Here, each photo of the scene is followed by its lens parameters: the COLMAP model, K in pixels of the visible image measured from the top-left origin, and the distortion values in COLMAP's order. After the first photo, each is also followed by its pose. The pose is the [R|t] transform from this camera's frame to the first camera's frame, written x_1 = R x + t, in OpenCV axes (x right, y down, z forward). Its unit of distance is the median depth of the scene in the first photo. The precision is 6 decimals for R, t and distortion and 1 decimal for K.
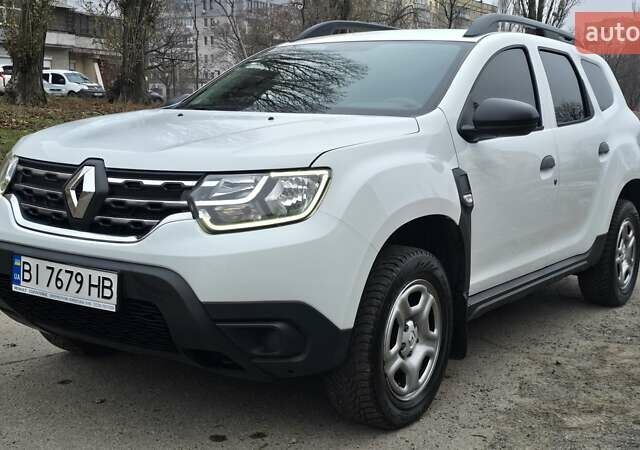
lens RADIAL K [[904.6, 0, 320.0], [0, 904.6, 225.0], [0, 0, 1]] dist [0.085324, -0.128284]
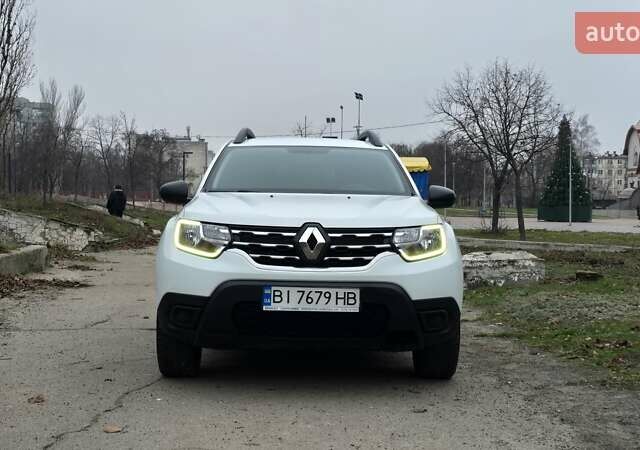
lens RADIAL K [[993.6, 0, 320.0], [0, 993.6, 225.0], [0, 0, 1]] dist [0.140280, -0.142948]
pose [[0.798102, -0.020167, 0.602185, -1.313509], [0.076896, 0.994676, -0.068603, 0.053540], [-0.597596, 0.101058, 0.795404, -0.413165]]
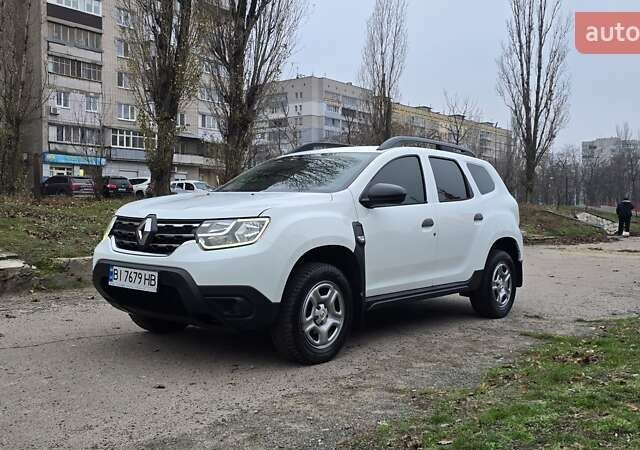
lens RADIAL K [[678.8, 0, 320.0], [0, 678.8, 225.0], [0, 0, 1]] dist [0.064447, -0.020570]
pose [[0.995048, -0.002643, -0.099362, 0.245473], [-0.007669, 0.994625, -0.103255, 0.094634], [0.099101, 0.103506, 0.989680, -0.375596]]
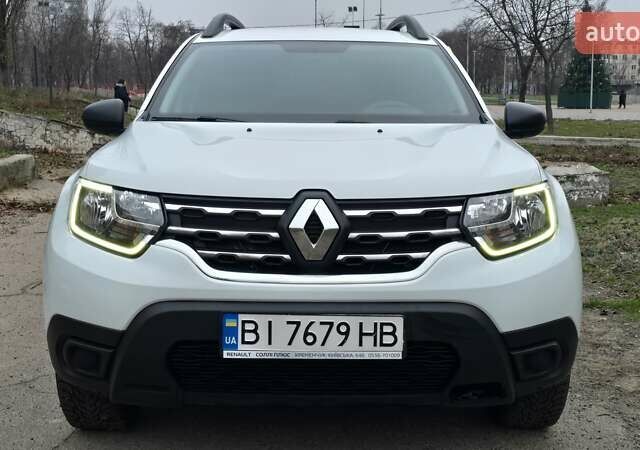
lens RADIAL K [[904.6, 0, 320.0], [0, 904.6, 225.0], [0, 0, 1]] dist [0.085324, -0.128284]
pose [[0.813061, -0.101843, 0.573202, -0.750470], [0.085296, 0.994794, 0.055762, -0.088250], [-0.575897, 0.003554, 0.817515, 0.295756]]
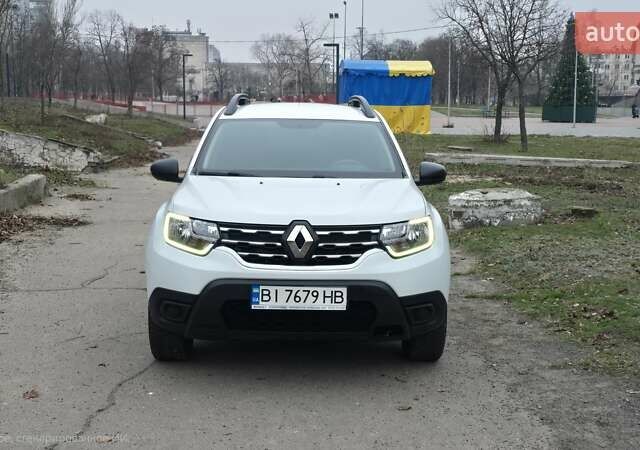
lens RADIAL K [[993.6, 0, 320.0], [0, 993.6, 225.0], [0, 0, 1]] dist [0.140280, -0.142948]
pose [[0.800660, -0.087462, 0.592700, -1.286434], [0.076665, 0.996111, 0.043427, -0.140593], [-0.594193, 0.010669, 0.804252, -0.451235]]
